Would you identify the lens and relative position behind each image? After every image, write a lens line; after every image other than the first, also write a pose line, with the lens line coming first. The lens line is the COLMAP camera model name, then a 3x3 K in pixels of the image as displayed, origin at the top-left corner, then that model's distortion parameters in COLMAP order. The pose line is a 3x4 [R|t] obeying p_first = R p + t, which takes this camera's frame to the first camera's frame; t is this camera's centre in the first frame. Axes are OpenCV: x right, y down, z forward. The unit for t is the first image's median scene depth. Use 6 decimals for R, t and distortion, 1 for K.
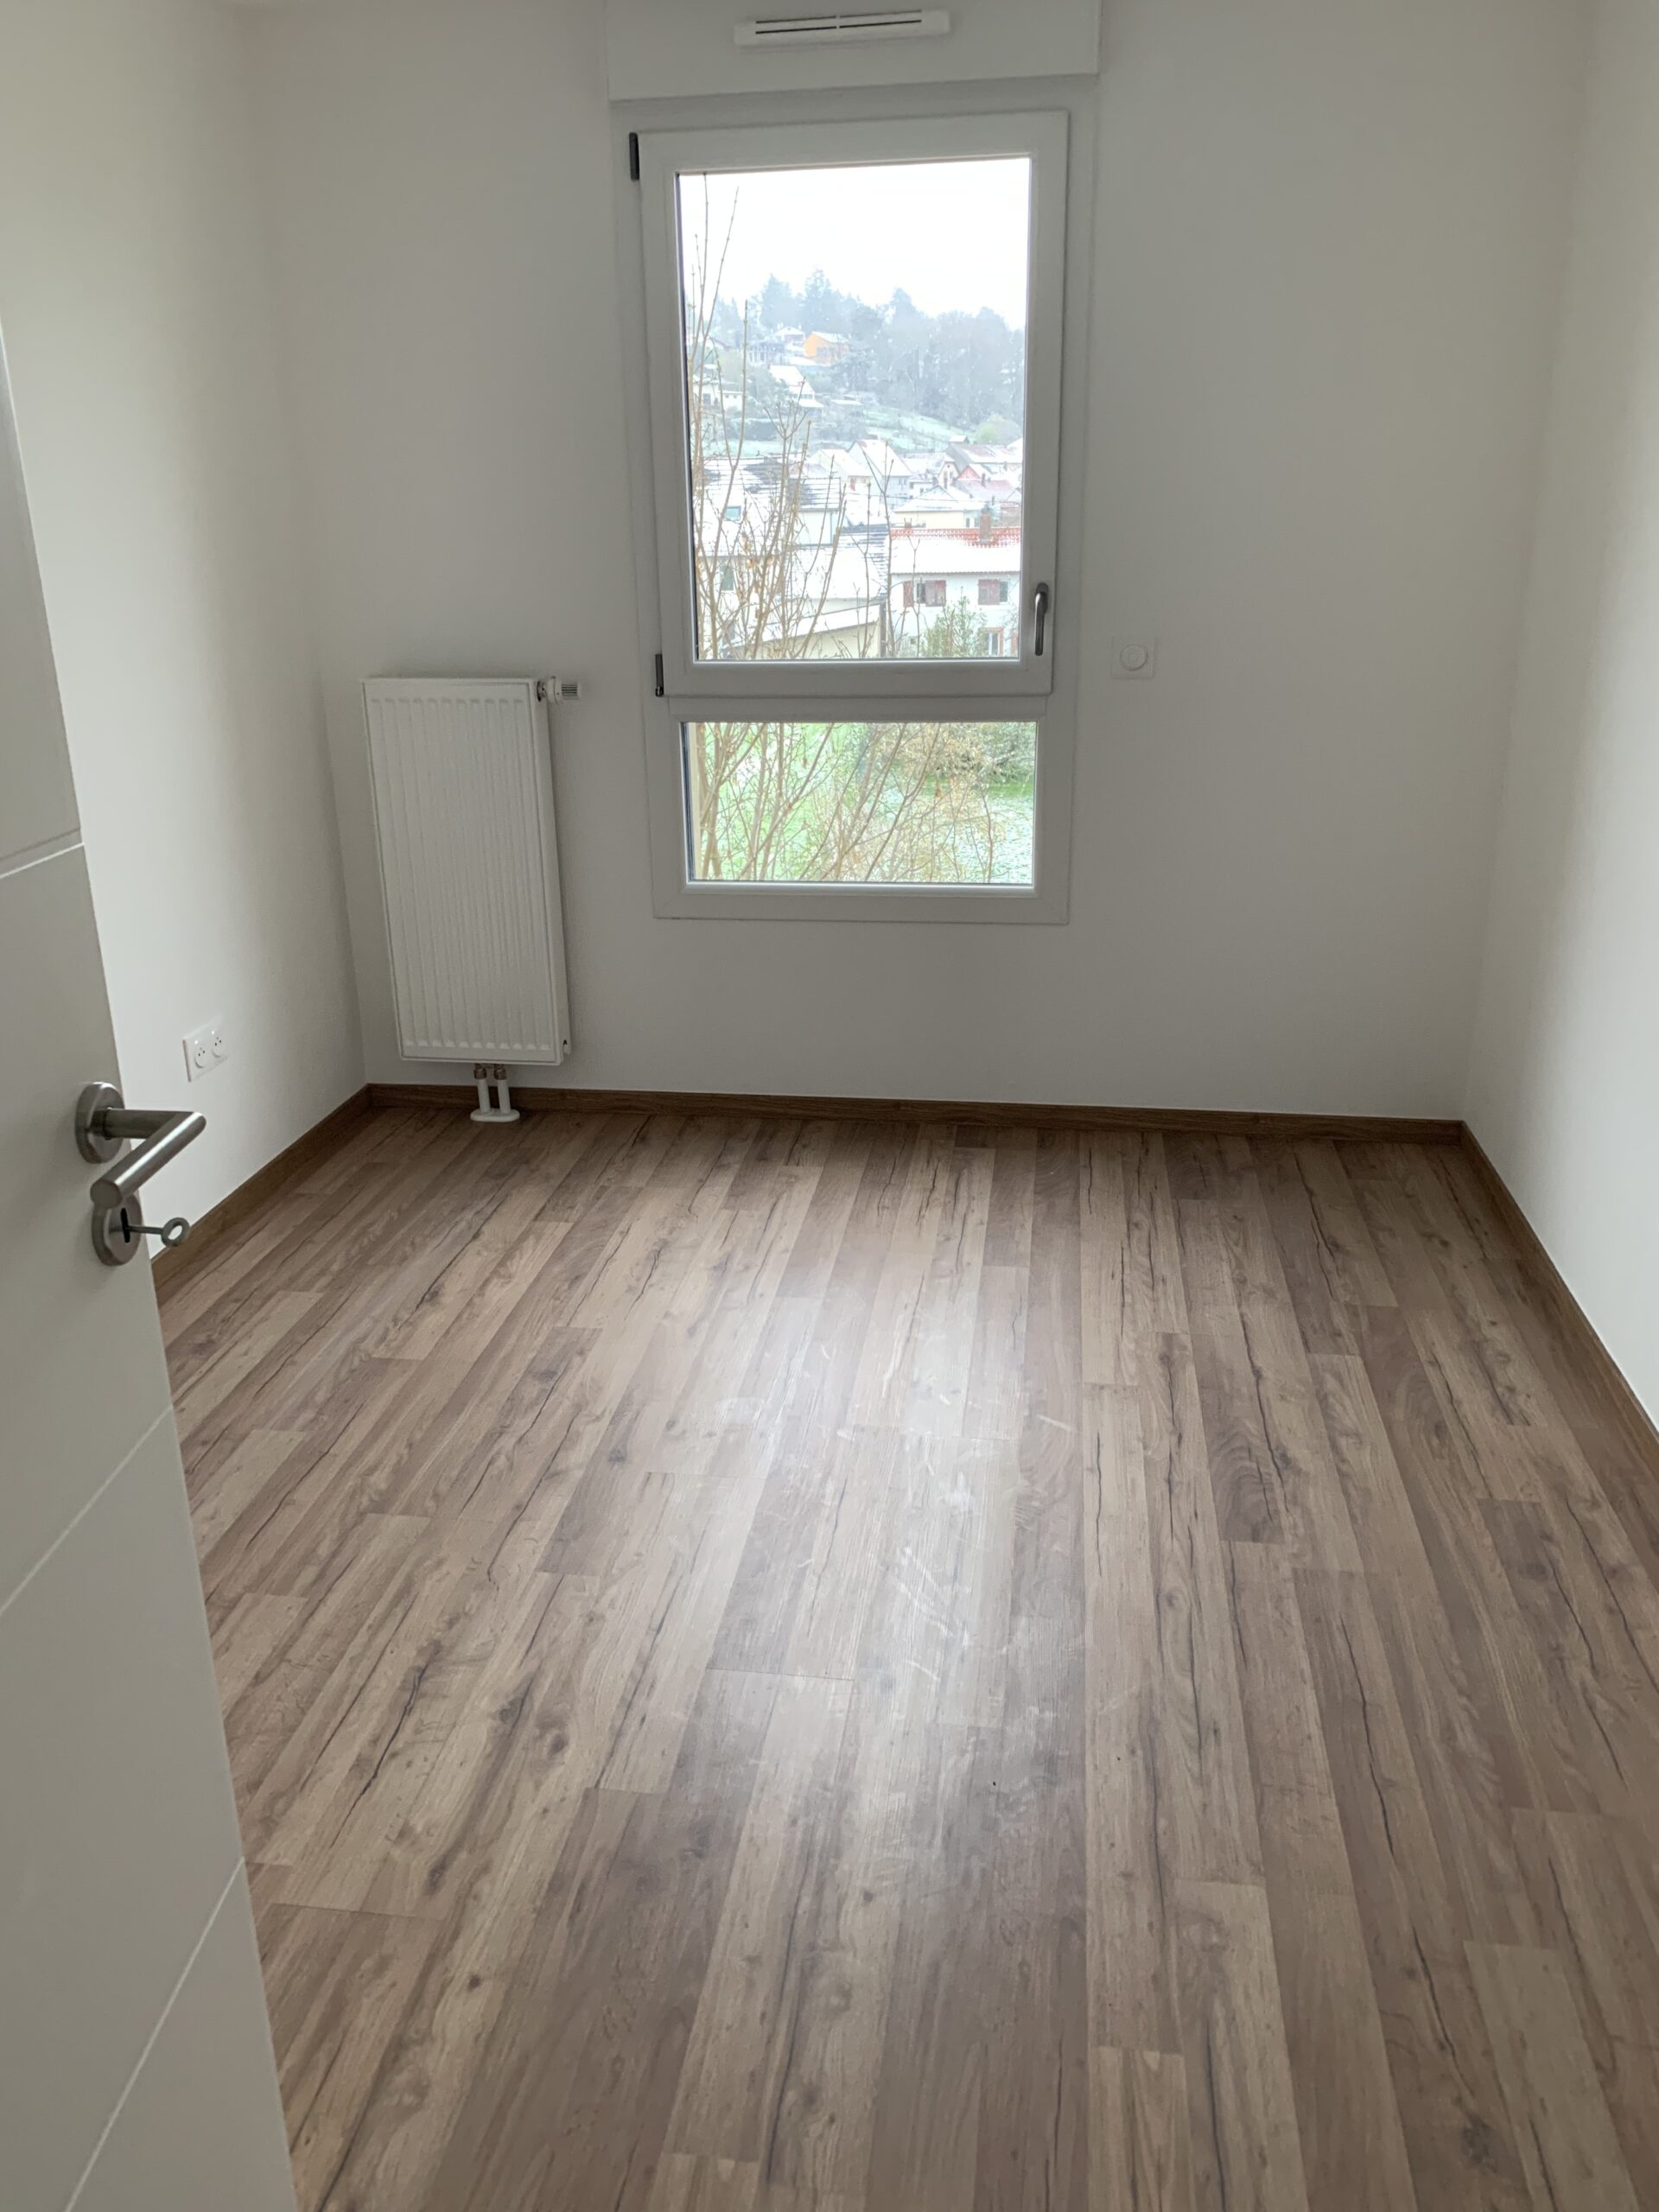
lens RADIAL K [[1699.0, 0, 829.5], [0, 1699.0, 1106.0], [0, 0, 1]] dist [-0.111680, 0.004264]
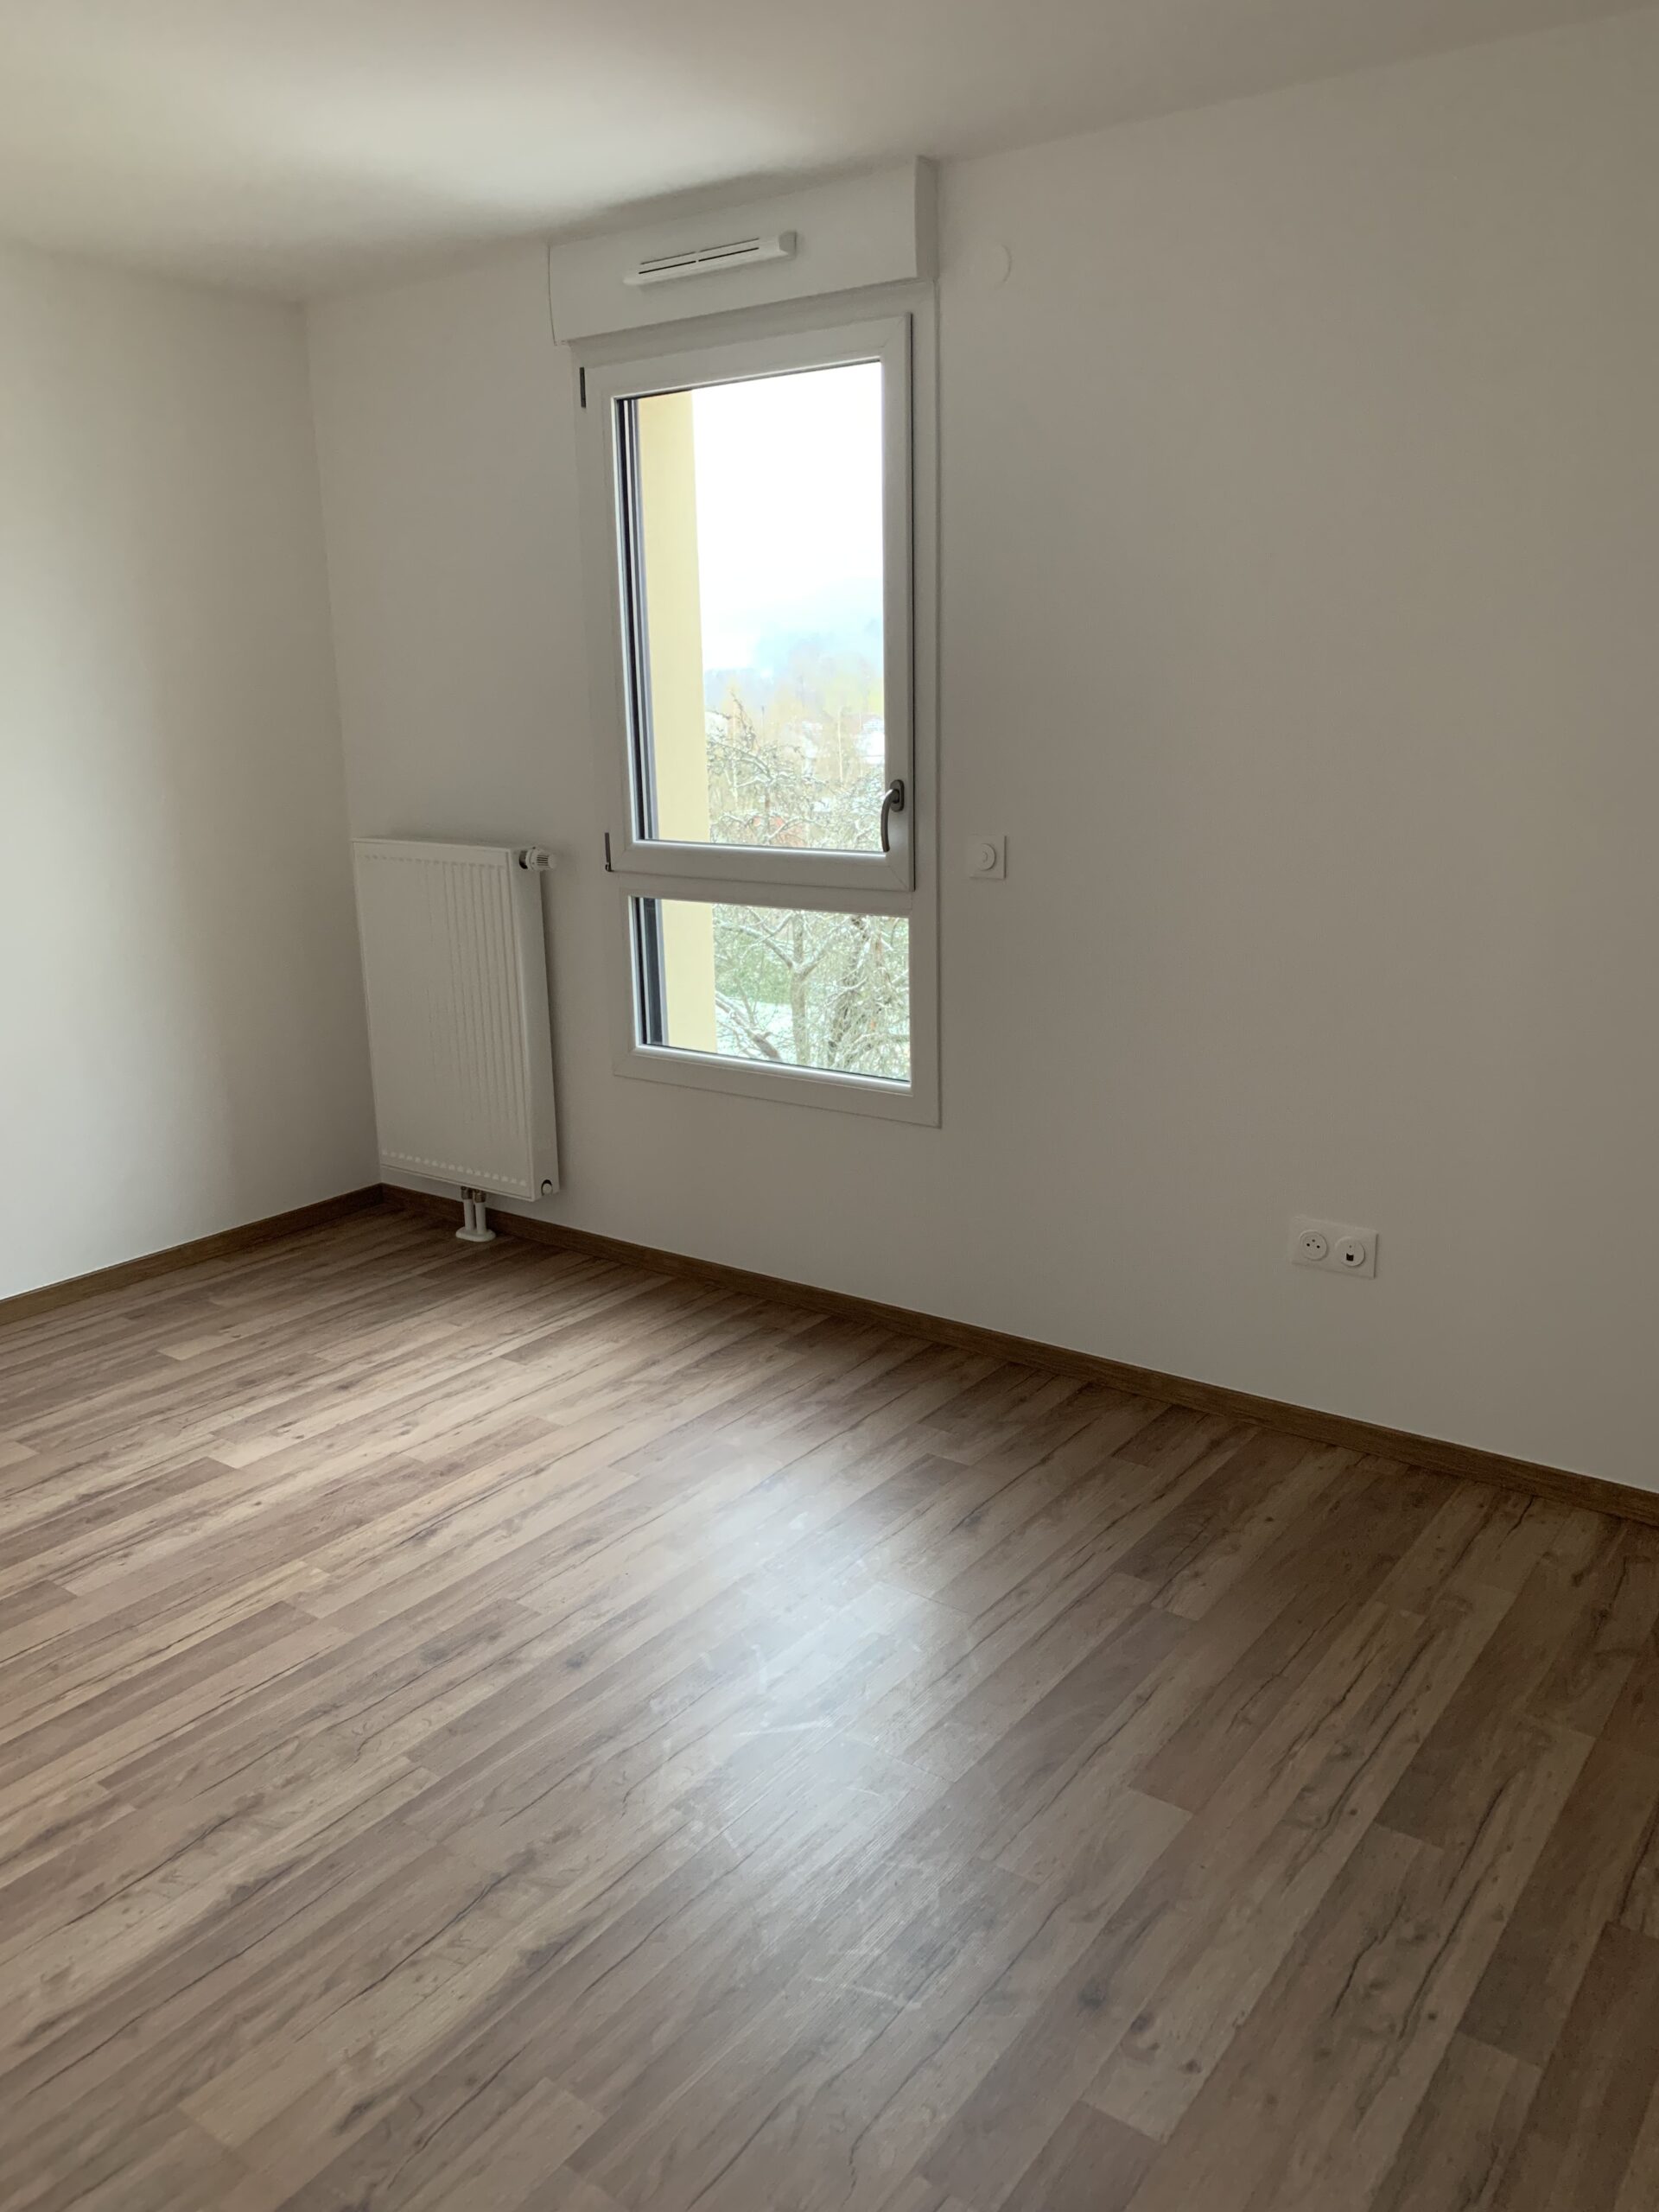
lens RADIAL K [[1699.0, 0, 829.5], [0, 1699.0, 1106.0], [0, 0, 1]] dist [-0.111680, 0.004264]
pose [[0.881787, 0.131023, -0.453083, 0.534233], [-0.180837, 0.981145, -0.068215, -0.047693], [0.435602, 0.142085, 0.888855, 0.120746]]
